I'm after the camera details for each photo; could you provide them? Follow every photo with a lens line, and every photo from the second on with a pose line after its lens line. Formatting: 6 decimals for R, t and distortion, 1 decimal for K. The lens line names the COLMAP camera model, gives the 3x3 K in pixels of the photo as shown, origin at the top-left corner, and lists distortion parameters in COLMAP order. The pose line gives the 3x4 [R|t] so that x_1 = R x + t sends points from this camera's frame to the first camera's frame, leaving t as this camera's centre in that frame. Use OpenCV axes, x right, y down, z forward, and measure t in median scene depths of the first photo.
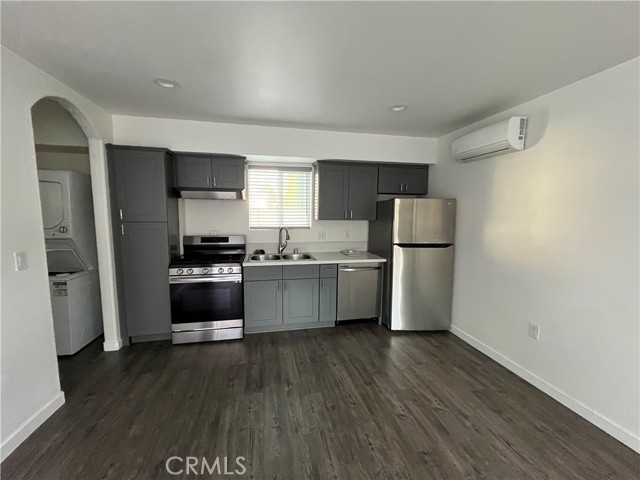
lens RADIAL K [[262.6, 0, 320.0], [0, 262.6, 240.0], [0, 0, 1]] dist [-0.001362, -0.000175]
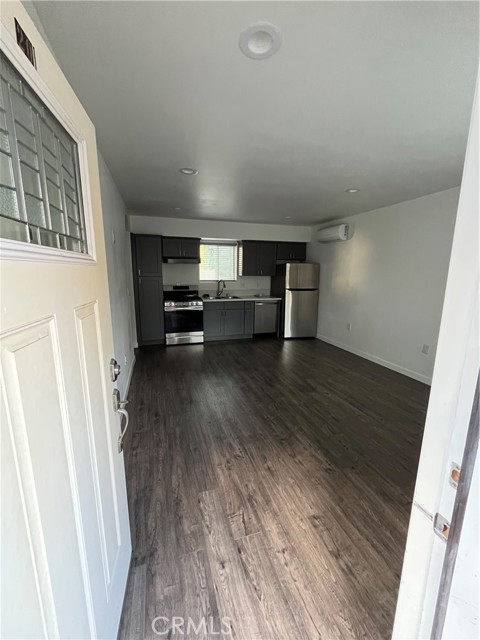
lens RADIAL K [[262.6, 0, 240.0], [0, 262.6, 320.0], [0, 0, 1]] dist [-0.001362, -0.000175]
pose [[0.995646, -0.018450, 0.091370, -0.184861], [0.011458, 0.997006, 0.076470, 0.080487], [-0.092508, -0.075091, 0.992877, -0.716576]]
